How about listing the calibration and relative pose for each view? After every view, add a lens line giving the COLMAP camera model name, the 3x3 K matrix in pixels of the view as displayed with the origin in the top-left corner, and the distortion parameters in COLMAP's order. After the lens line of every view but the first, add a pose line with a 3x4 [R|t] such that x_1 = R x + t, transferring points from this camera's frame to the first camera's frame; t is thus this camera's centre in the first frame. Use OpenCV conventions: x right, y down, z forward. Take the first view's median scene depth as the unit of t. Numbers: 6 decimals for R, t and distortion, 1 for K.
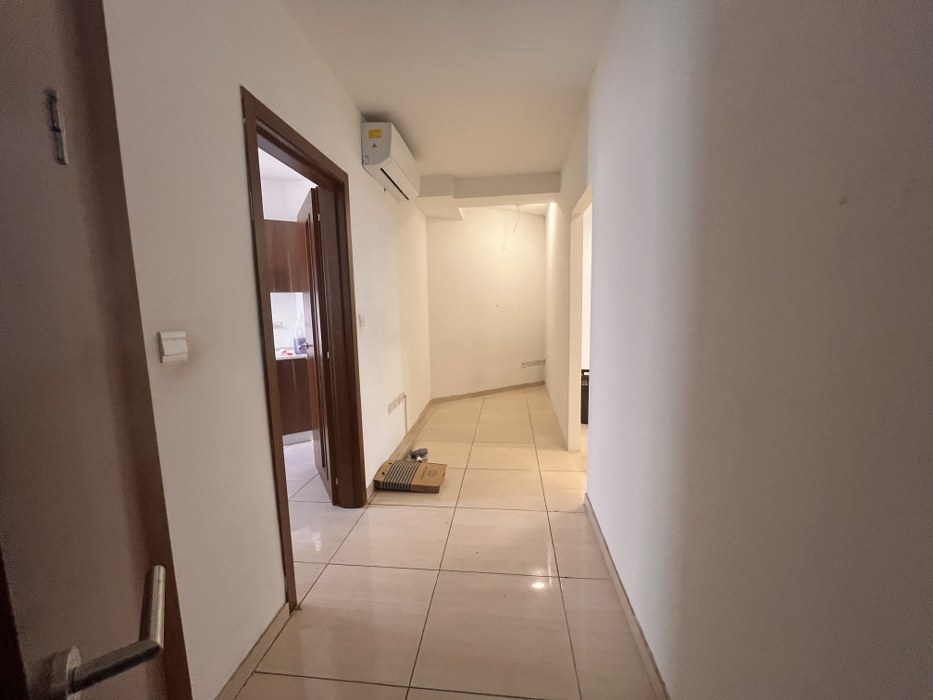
lens RADIAL K [[376.5, 0, 468.4], [0, 376.5, 350.0], [0, 0, 1]] dist [-0.002992, -0.000961]
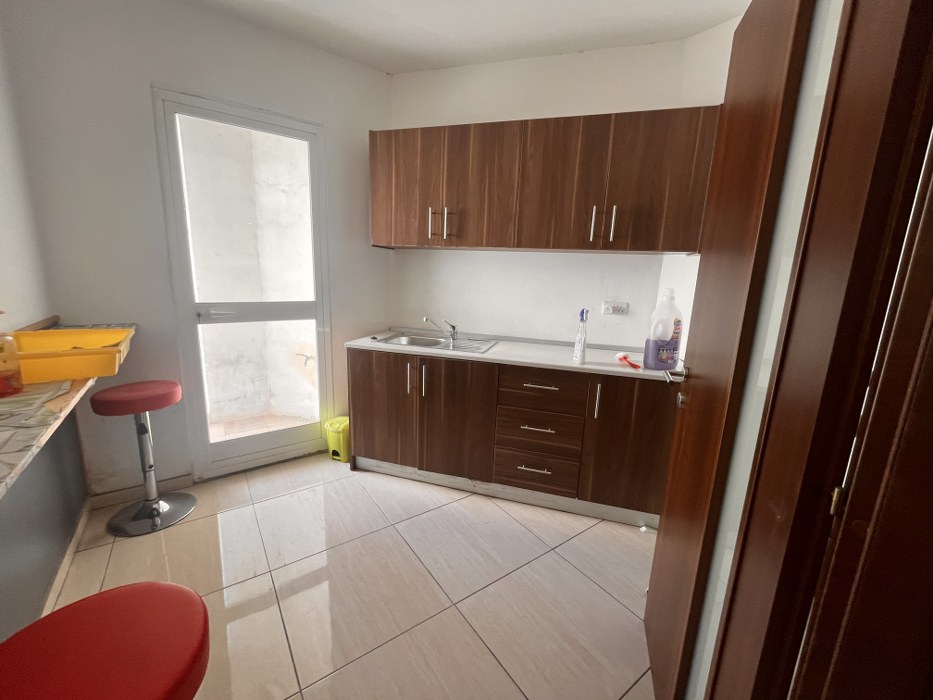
lens RADIAL K [[376.5, 0, 467.1], [0, 376.5, 350.2], [0, 0, 1]] dist [-0.002992, -0.000961]
pose [[0.662497, 0.186125, -0.725573, -0.244176], [-0.137944, 0.982386, 0.126051, -0.045806], [0.736254, 0.016580, 0.676502, 0.456041]]
